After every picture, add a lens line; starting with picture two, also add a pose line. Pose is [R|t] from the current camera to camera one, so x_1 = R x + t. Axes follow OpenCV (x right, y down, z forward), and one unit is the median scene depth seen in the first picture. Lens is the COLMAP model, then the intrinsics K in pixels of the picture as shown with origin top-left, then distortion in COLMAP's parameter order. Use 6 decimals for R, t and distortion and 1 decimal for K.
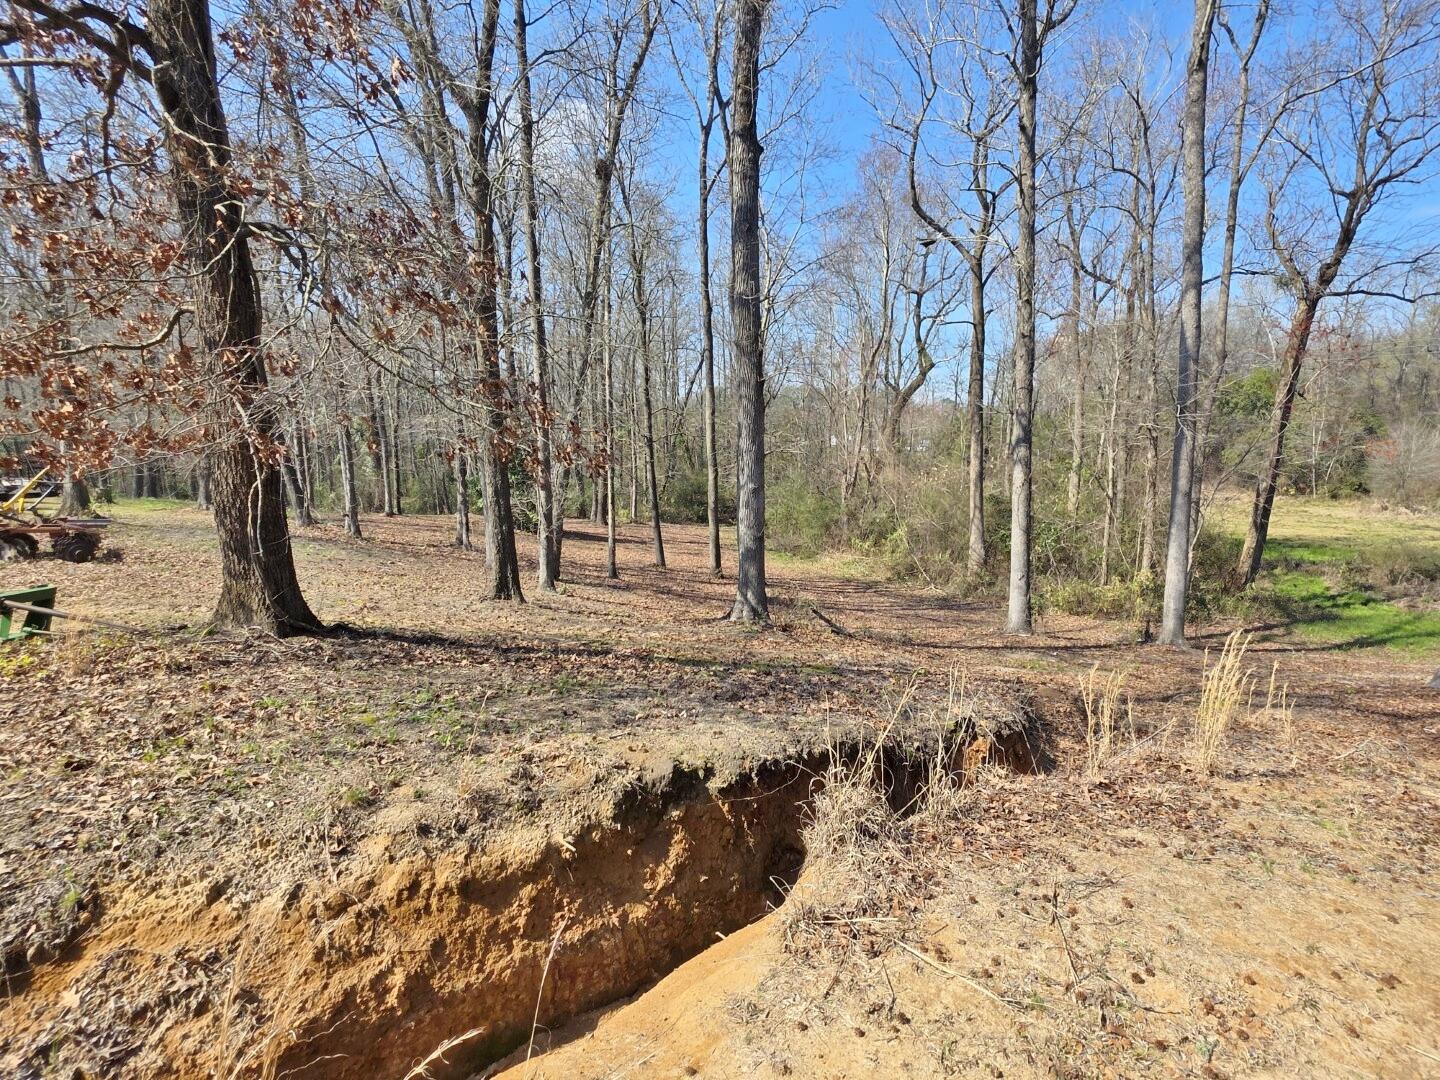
lens RADIAL K [[706.8, 0, 720.0], [0, 706.8, 540.0], [0, 0, 1]] dist [0.001830, 0.000335]
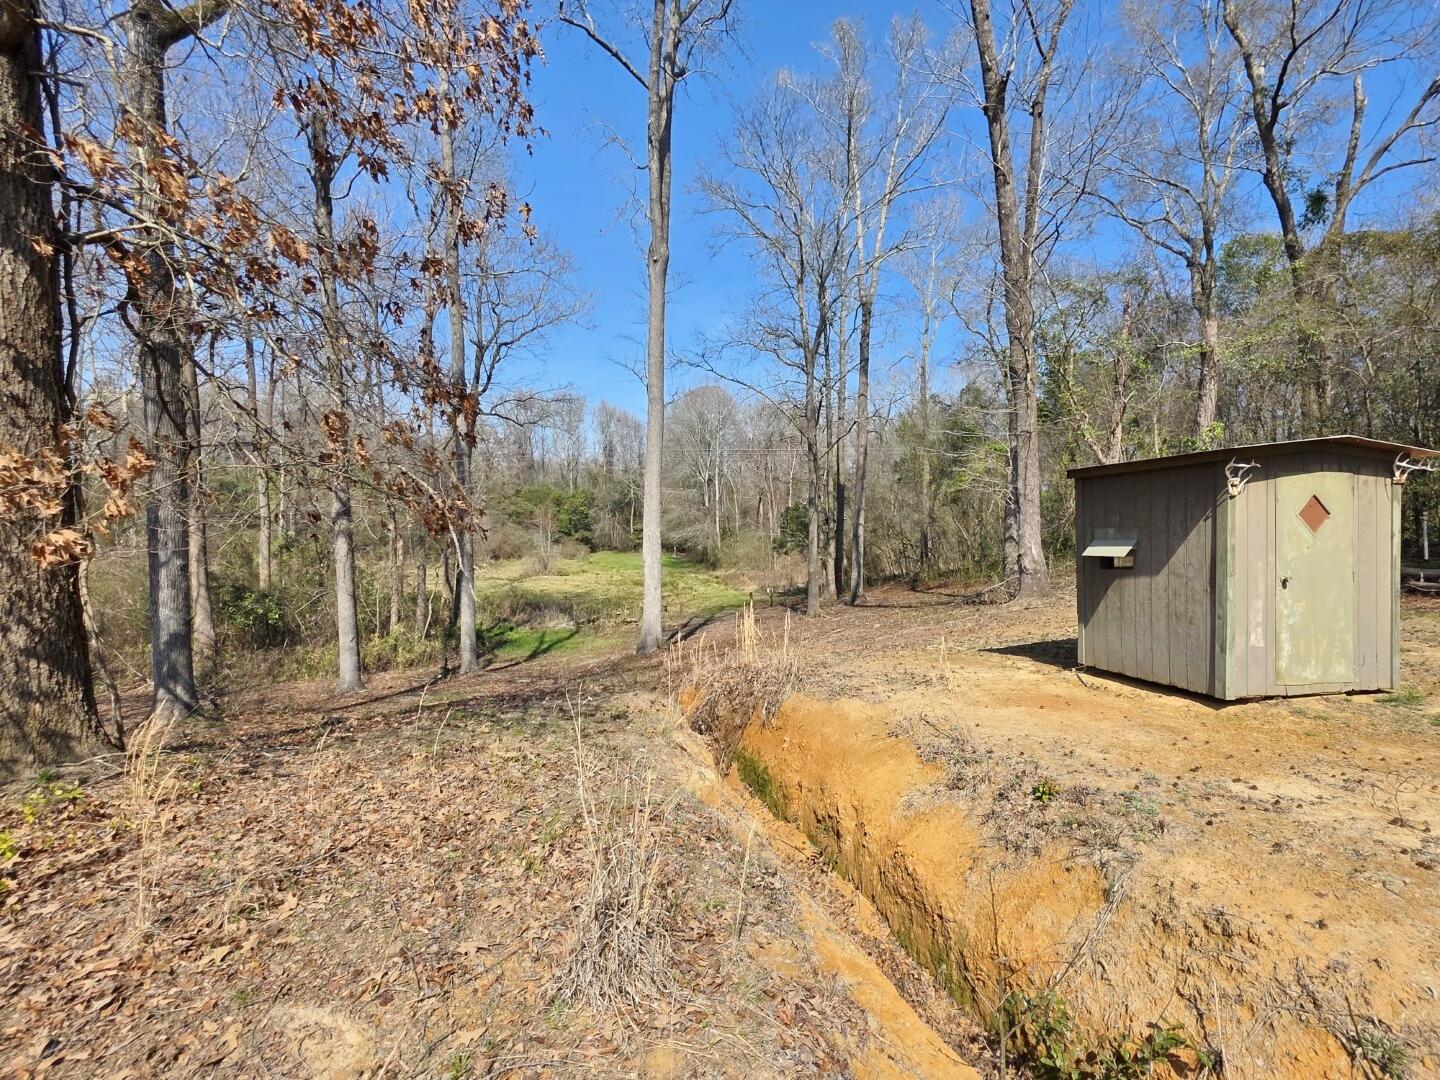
lens RADIAL K [[706.8, 0, 720.0], [0, 706.8, 540.0], [0, 0, 1]] dist [0.001830, 0.000335]
pose [[0.408820, -0.019105, 0.912415, -0.349764], [0.113109, 0.993133, -0.029885, -0.002012], [-0.905578, 0.115420, 0.408174, 0.030256]]
